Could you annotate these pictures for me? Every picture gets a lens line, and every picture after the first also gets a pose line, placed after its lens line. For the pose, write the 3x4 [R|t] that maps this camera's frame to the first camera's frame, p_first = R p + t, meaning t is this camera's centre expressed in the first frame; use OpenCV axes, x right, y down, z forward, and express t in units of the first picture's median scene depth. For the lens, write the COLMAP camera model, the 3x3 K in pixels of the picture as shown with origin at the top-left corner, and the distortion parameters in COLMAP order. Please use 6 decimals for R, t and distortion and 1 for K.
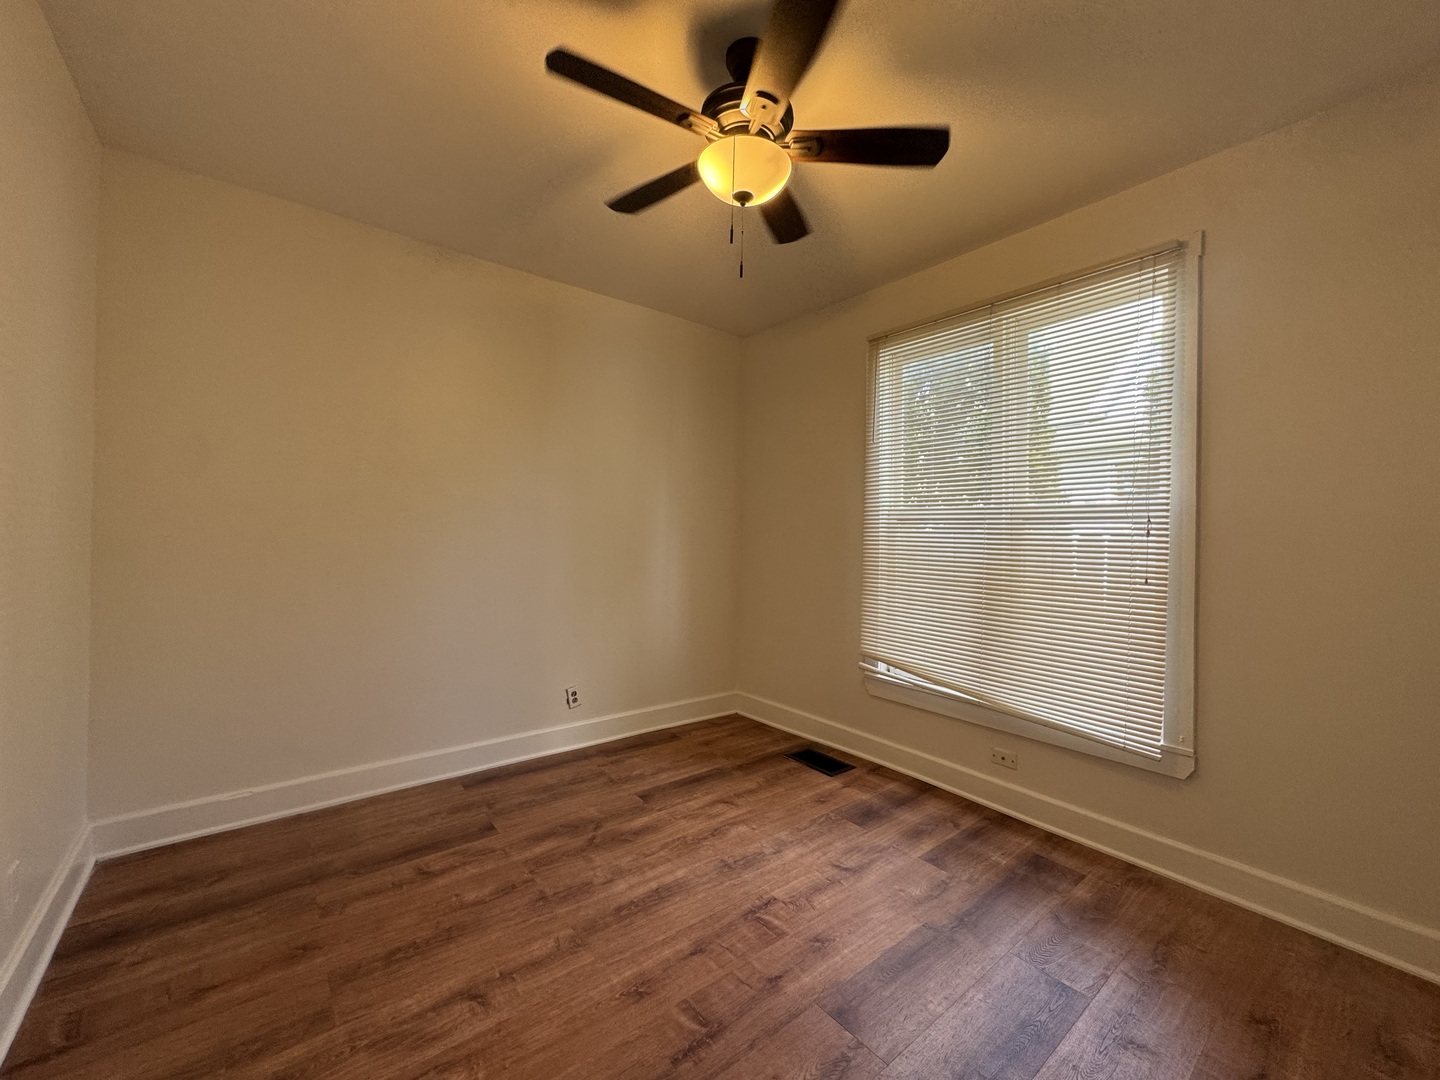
lens RADIAL K [[571.3, 0, 720.5], [0, 571.3, 540.1], [0, 0, 1]] dist [-0.003212, 0.000143]
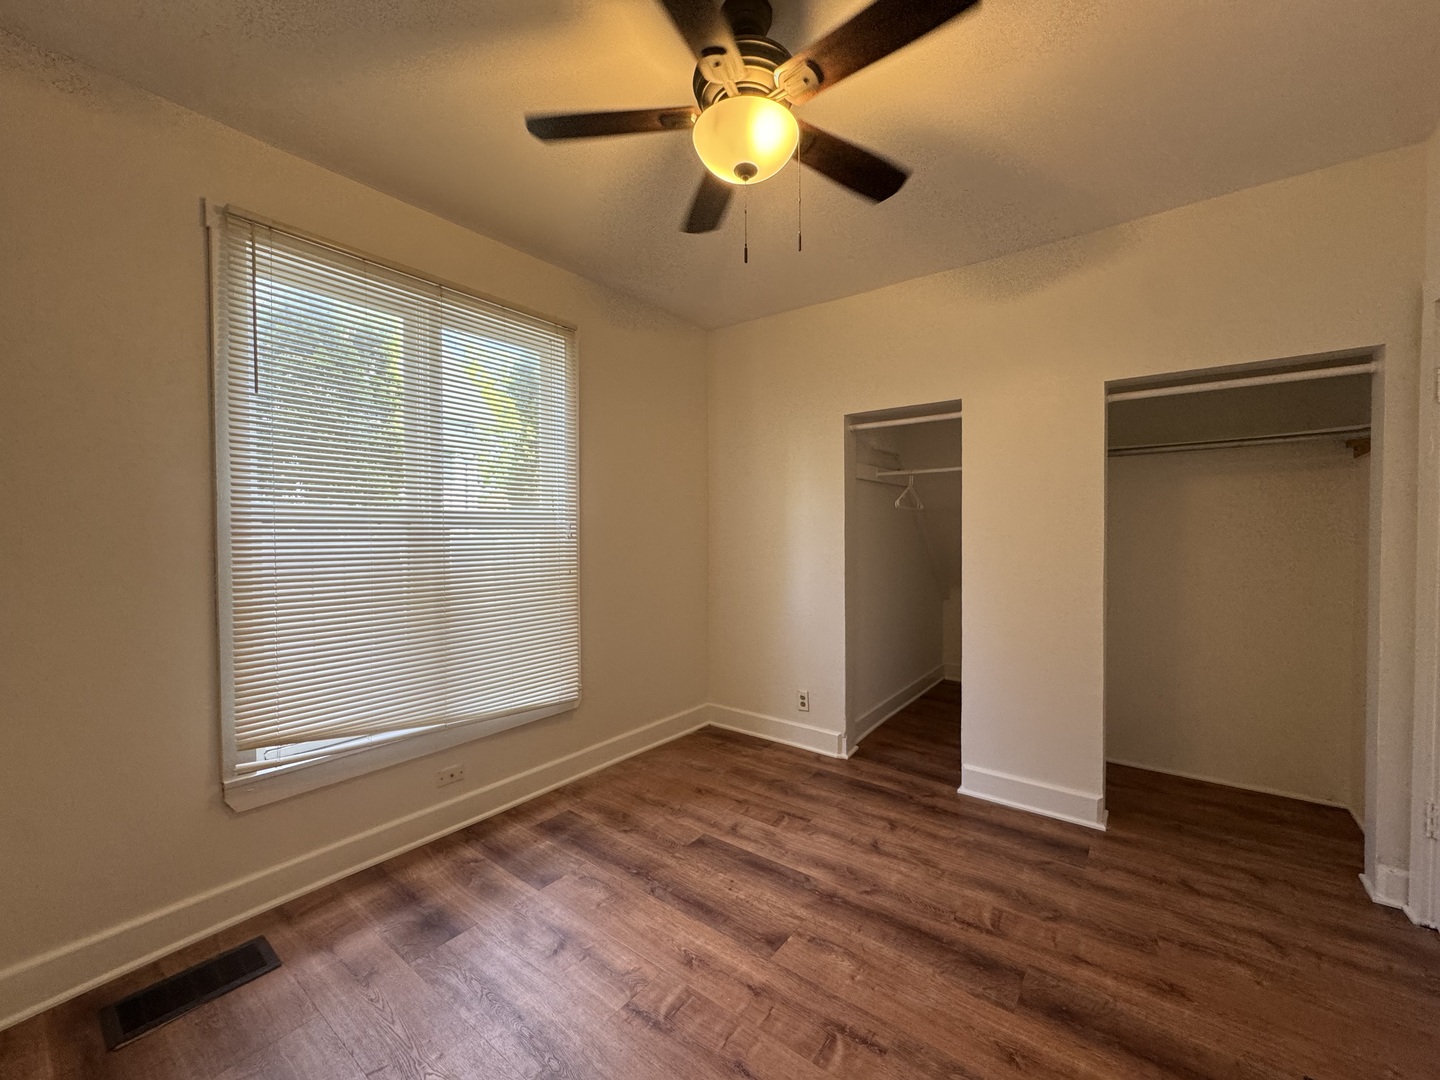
lens RADIAL K [[571.3, 0, 720.3], [0, 571.3, 537.7], [0, 0, 1]] dist [-0.003212, 0.000143]
pose [[-0.240918, -0.031042, 0.970049, -0.618721], [0.006919, 0.999408, 0.033700, -0.048770], [-0.970521, 0.014831, -0.240561, 0.942986]]
